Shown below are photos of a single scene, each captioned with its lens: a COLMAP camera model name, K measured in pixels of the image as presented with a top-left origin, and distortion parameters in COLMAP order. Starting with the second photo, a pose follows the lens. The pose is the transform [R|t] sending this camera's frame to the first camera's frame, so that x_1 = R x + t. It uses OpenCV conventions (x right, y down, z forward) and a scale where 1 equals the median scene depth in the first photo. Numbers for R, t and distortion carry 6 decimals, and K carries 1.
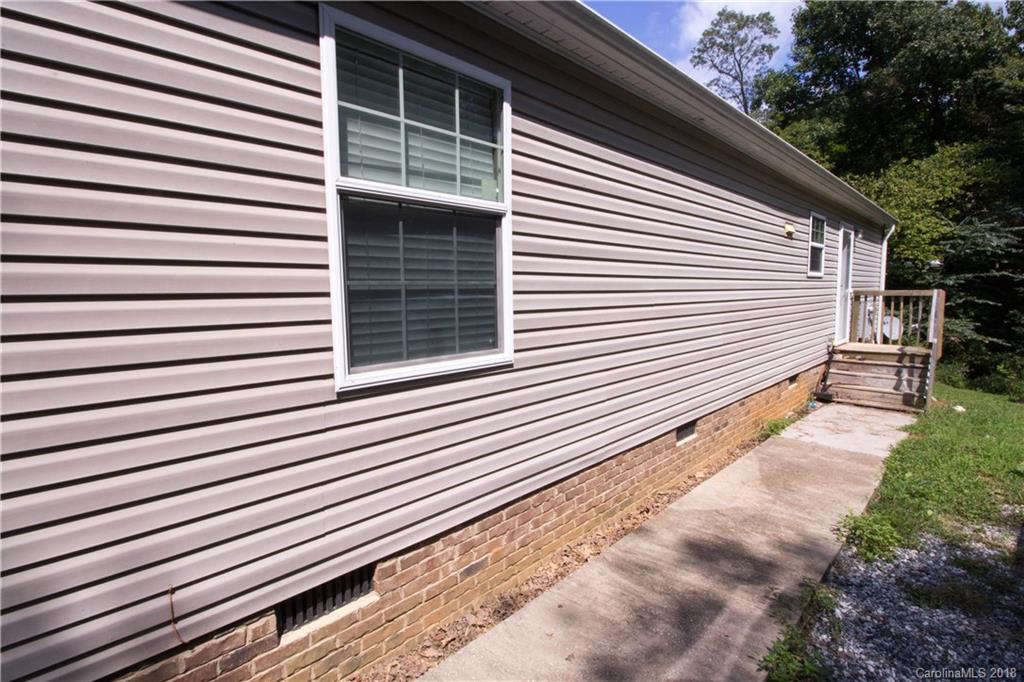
lens RADIAL K [[480.0, 0, 516.2], [0, 480.0, 333.8], [0, 0, 1]] dist [0.004401, -0.015557]
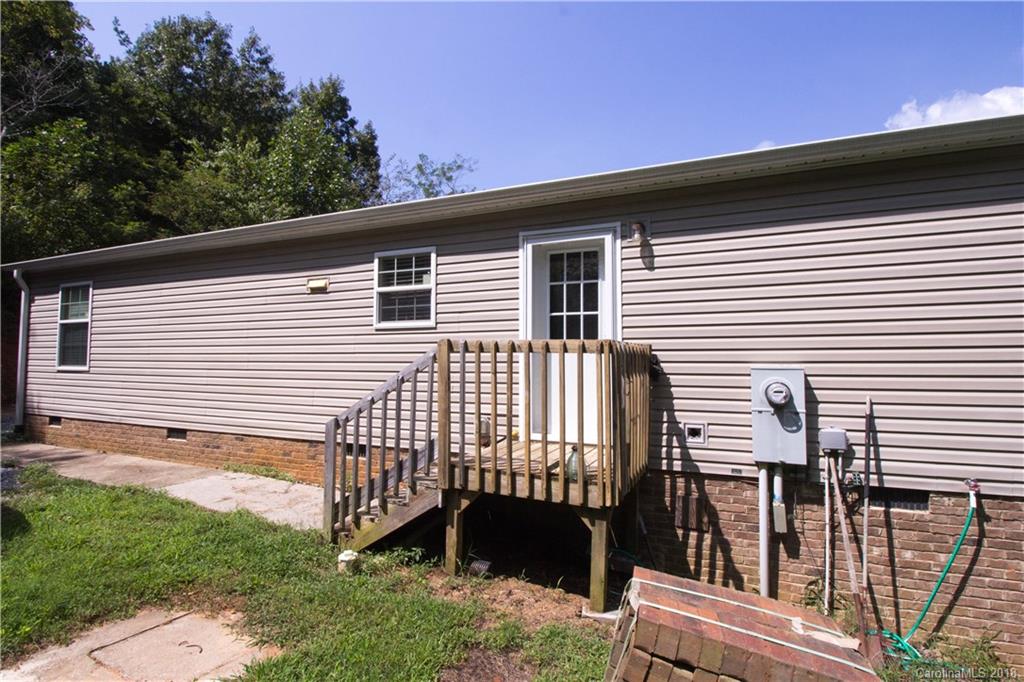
lens RADIAL K [[480.0, 0, 516.2], [0, 480.0, 333.8], [0, 0, 1]] dist [0.004401, -0.015557]
pose [[0.376358, -0.034403, -0.925835, 3.841347], [-0.085839, 0.993717, -0.071820, -0.189677], [0.922489, 0.106503, 0.371040, 2.395913]]
